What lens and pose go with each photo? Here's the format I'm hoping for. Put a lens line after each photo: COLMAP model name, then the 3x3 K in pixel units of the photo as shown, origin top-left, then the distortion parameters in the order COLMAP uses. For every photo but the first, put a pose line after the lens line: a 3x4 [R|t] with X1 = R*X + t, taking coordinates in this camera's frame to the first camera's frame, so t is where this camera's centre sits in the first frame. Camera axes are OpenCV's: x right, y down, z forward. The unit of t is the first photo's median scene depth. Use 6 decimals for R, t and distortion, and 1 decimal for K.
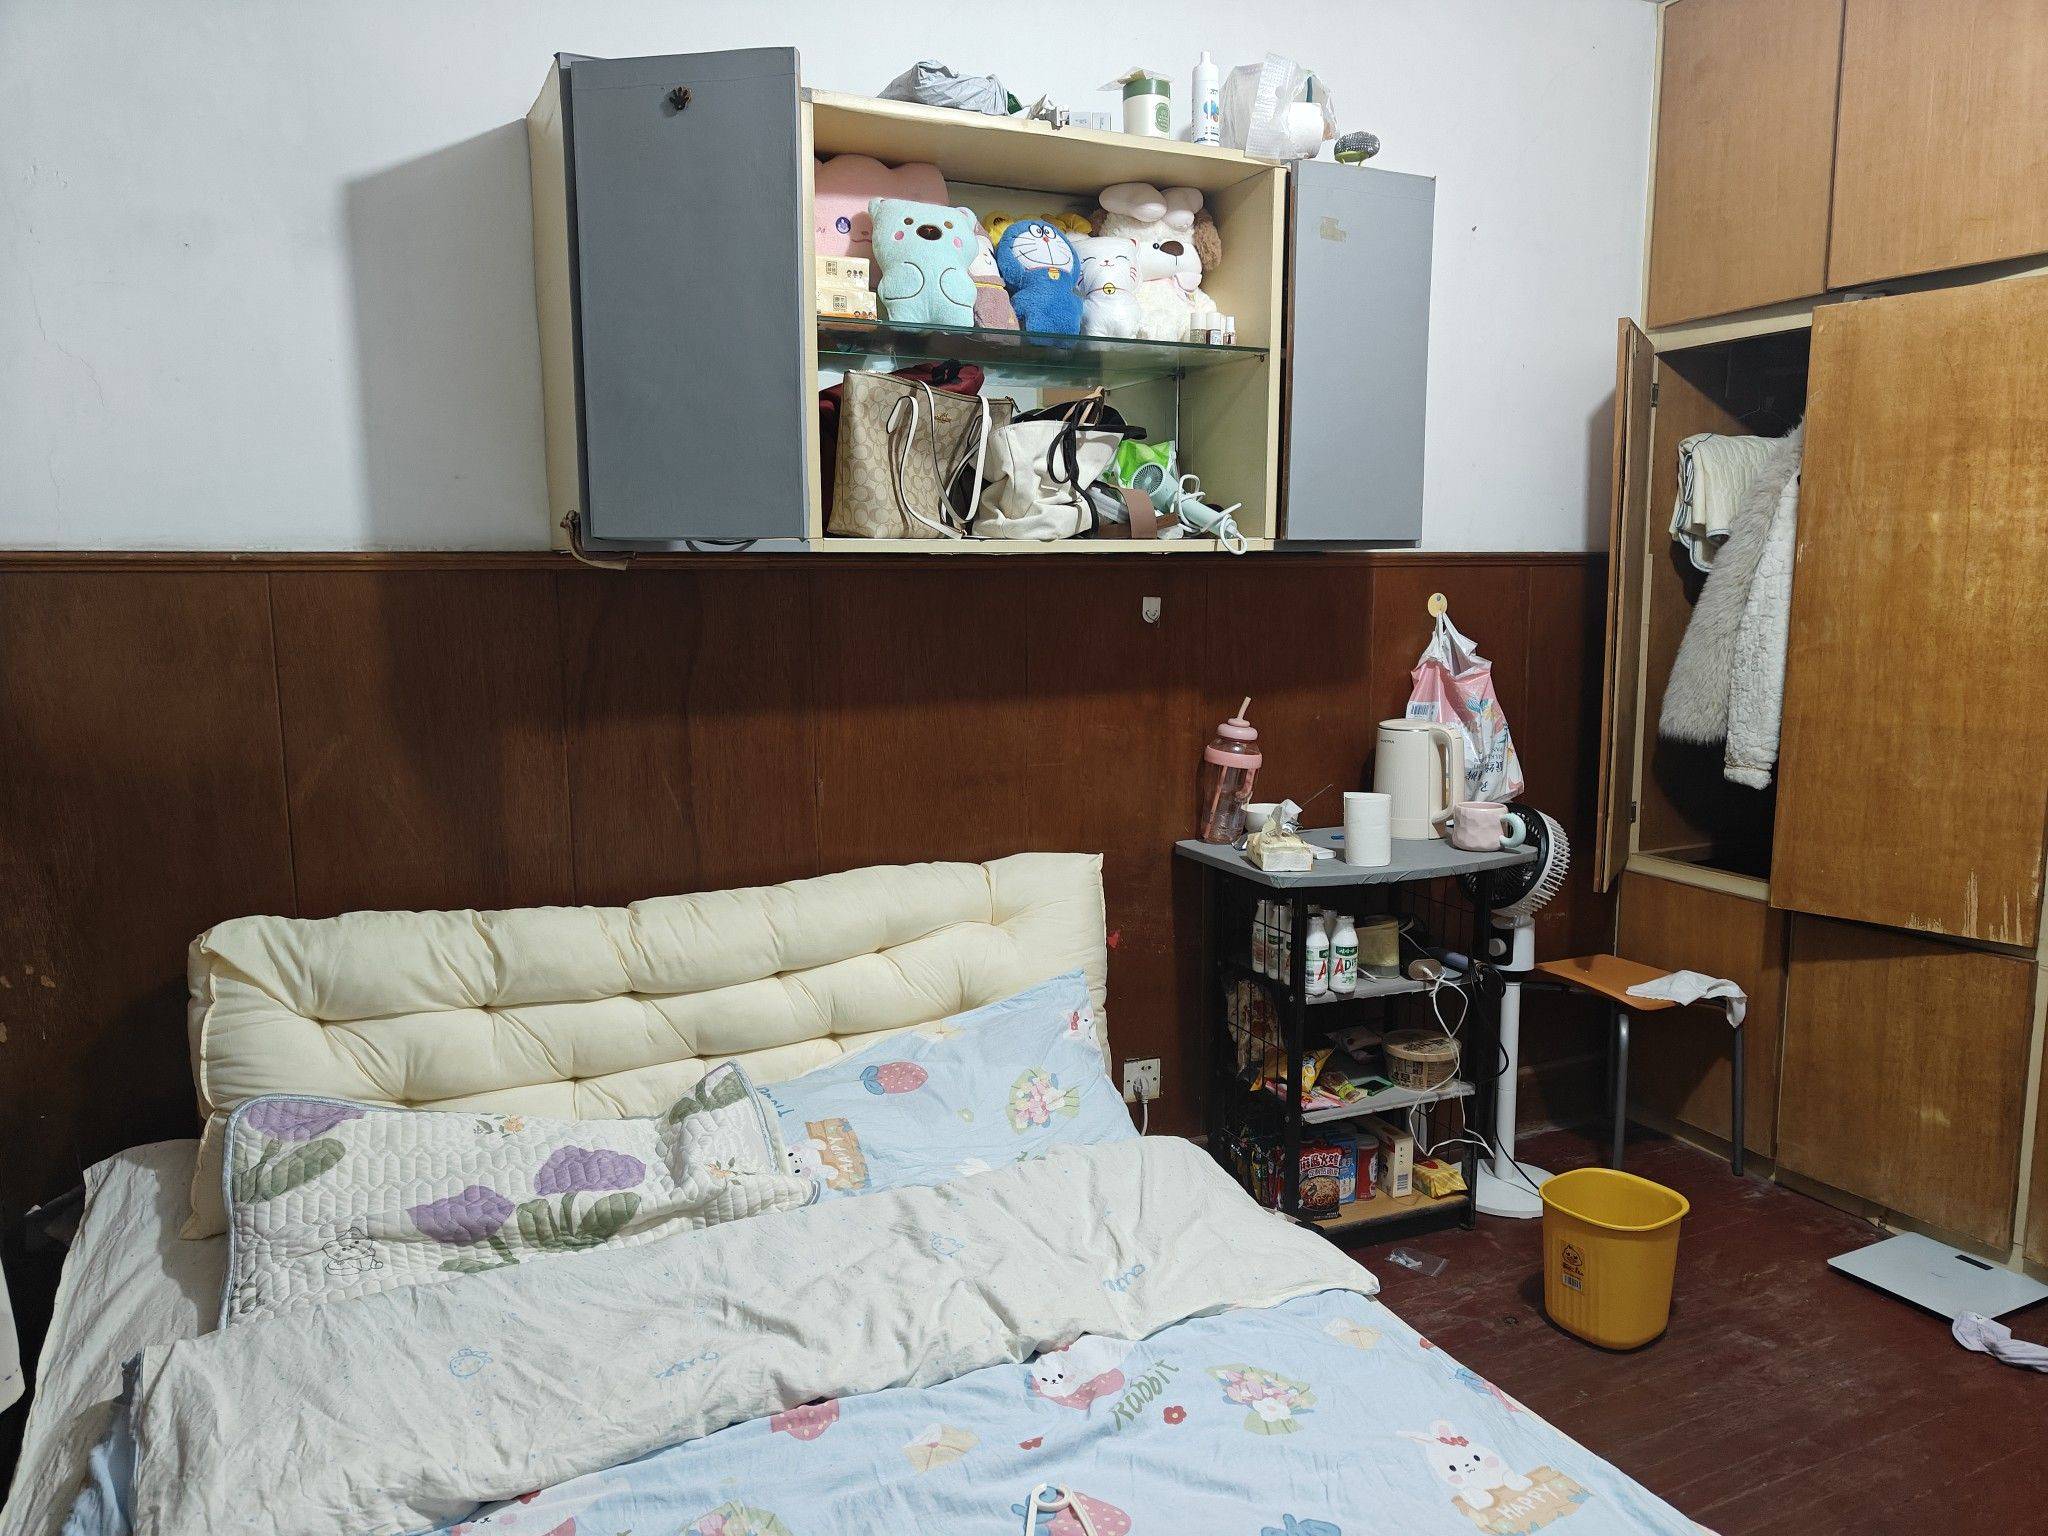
lens RADIAL K [[1426.6, 0, 1018.3], [0, 1426.6, 778.1], [0, 0, 1]] dist [0.028437, -0.020386]
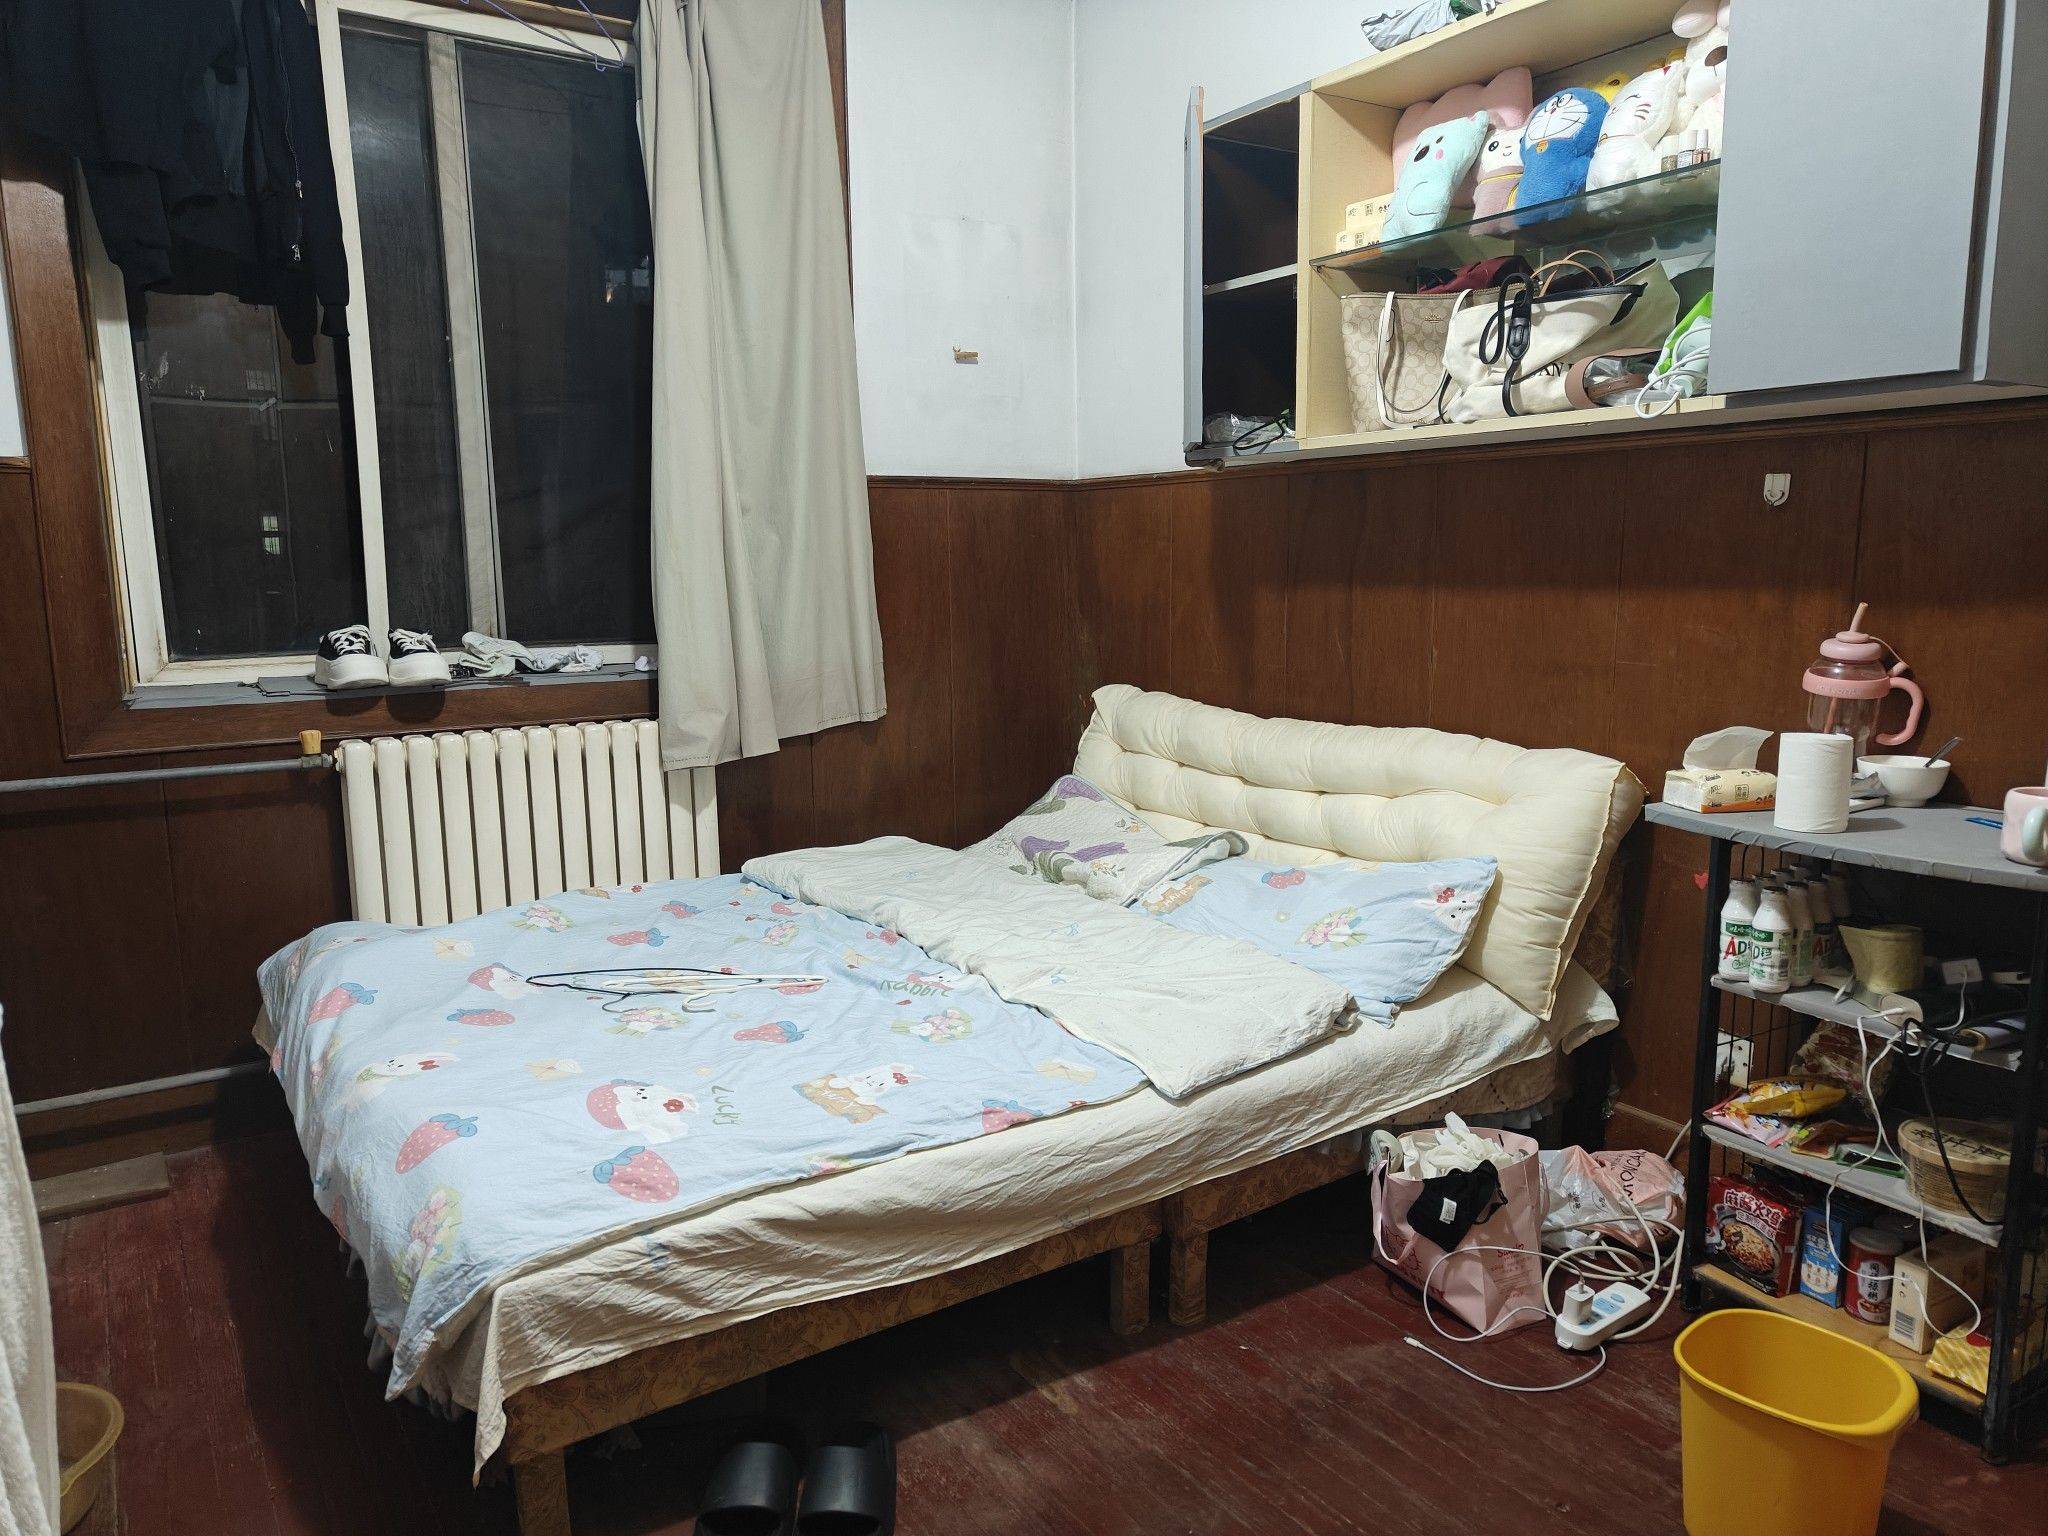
lens RADIAL K [[1411.2, 0, 1024.0], [0, 1411.2, 768.0], [0, 0, 1]] dist [0.010367, -0.002254]
pose [[0.128481, 0.156673, -0.979258, 0.895206], [-0.127385, 0.981869, 0.140378, -0.021220], [0.983497, 0.106707, 0.146109, 0.494909]]
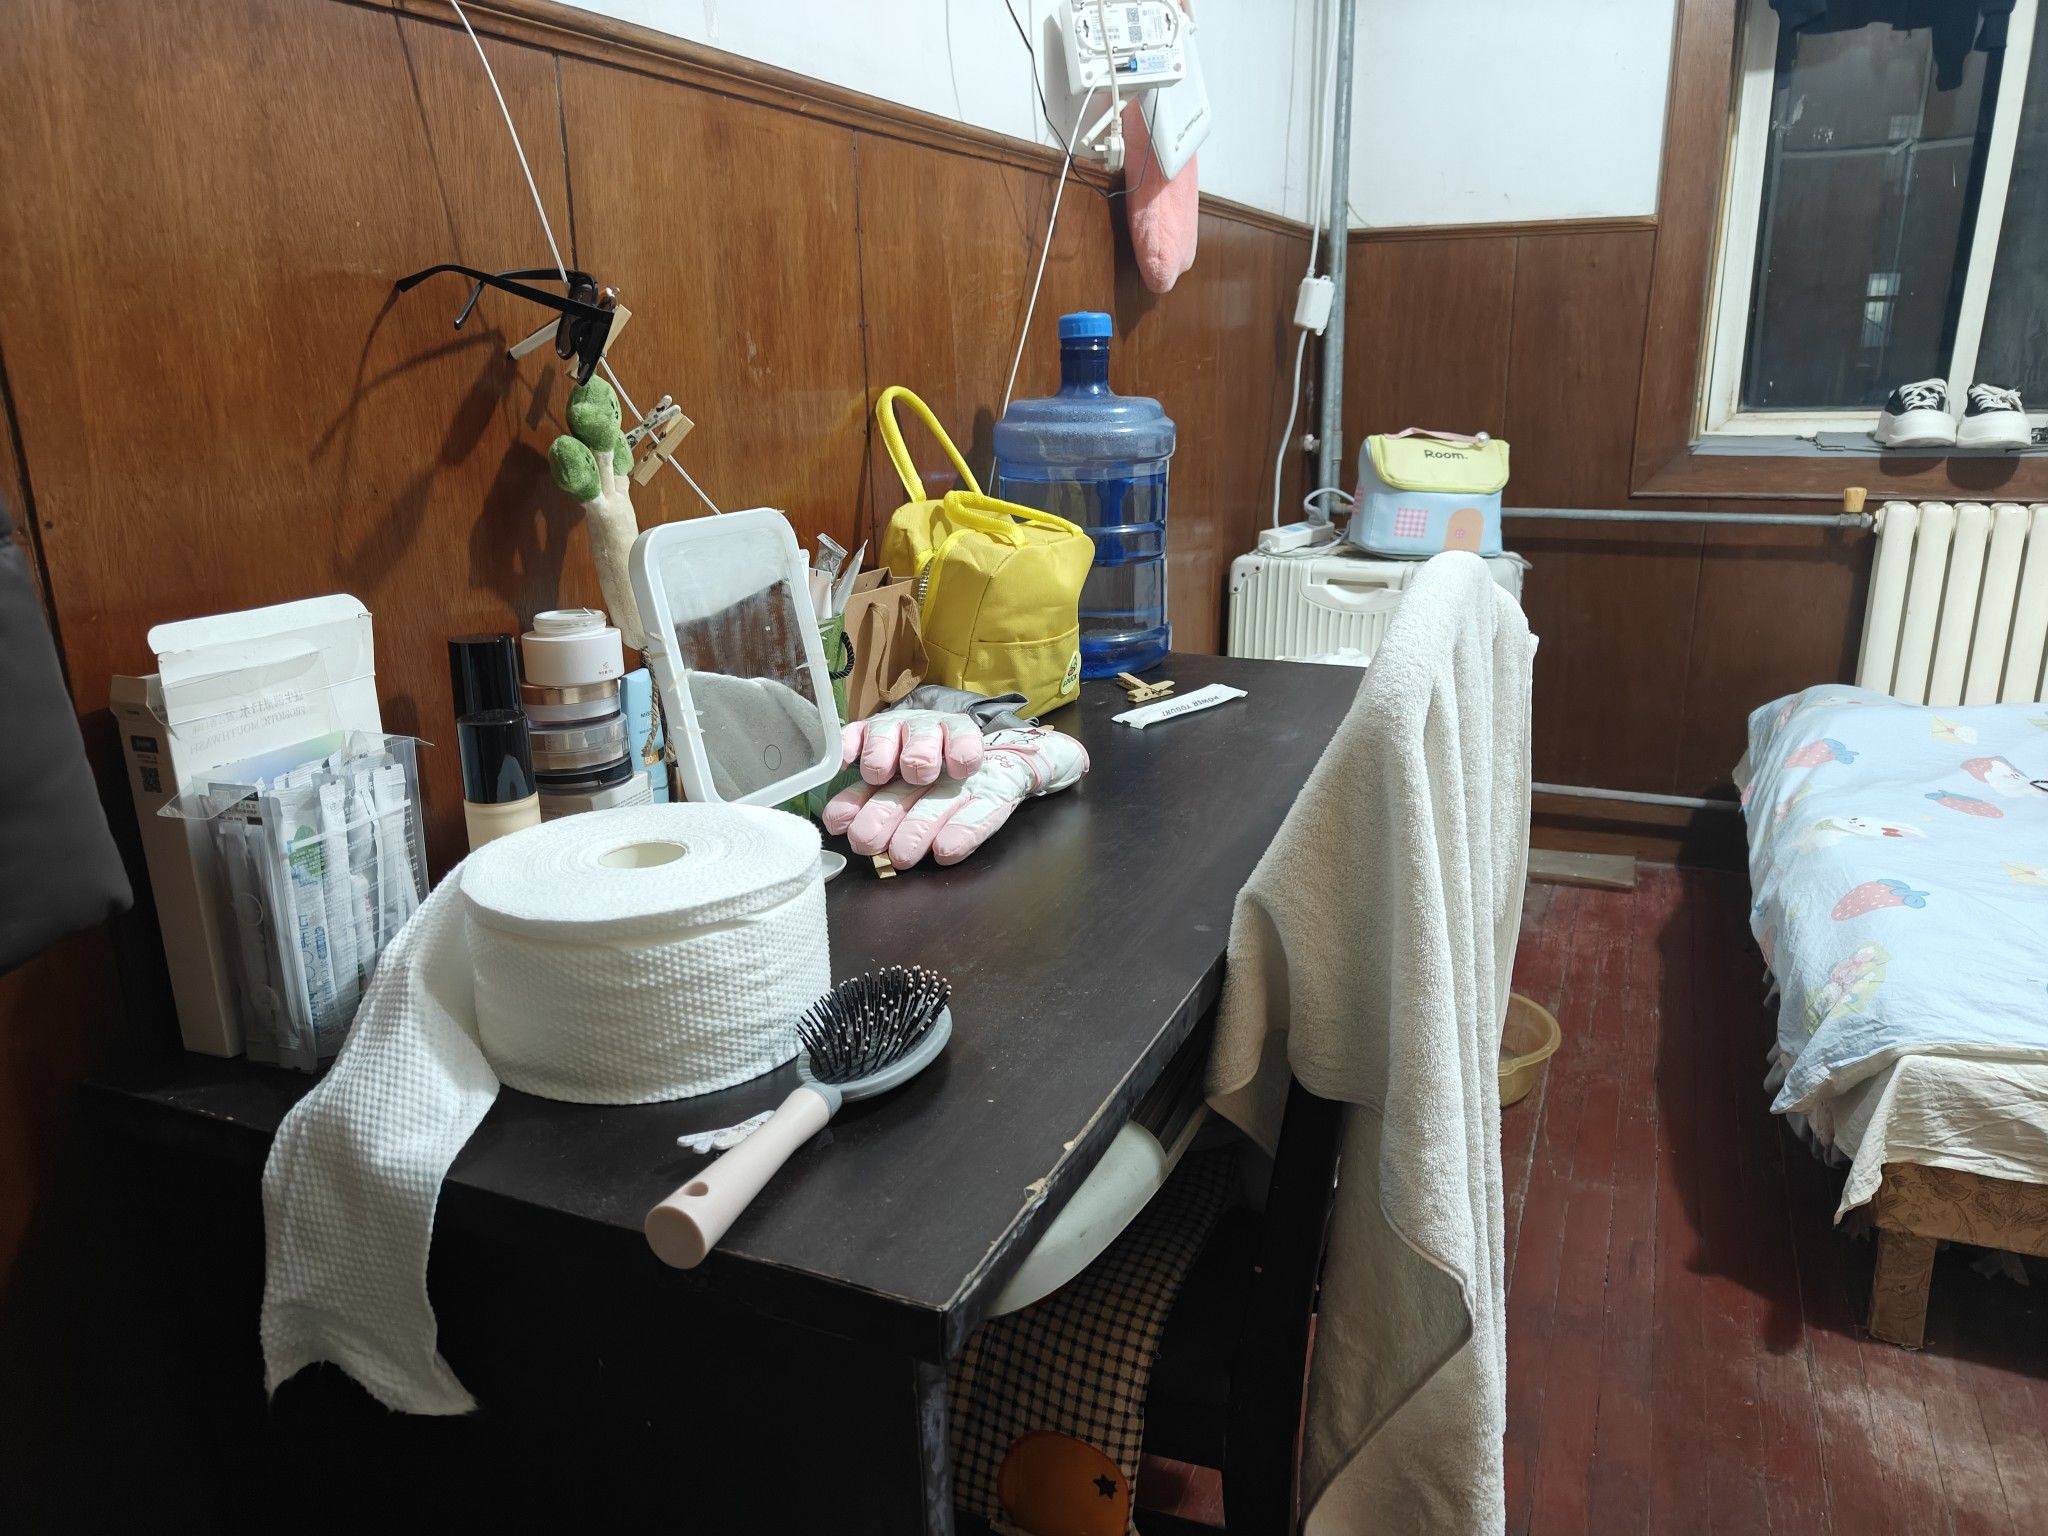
lens RADIAL K [[1411.2, 0, 1024.0], [0, 1411.2, 768.0], [0, 0, 1]] dist [0.010367, -0.002254]
pose [[-0.766688, 0.205344, -0.608295, 0.930974], [-0.062971, 0.918851, 0.389547, -0.009790], [0.638924, 0.336966, -0.691542, 0.520351]]
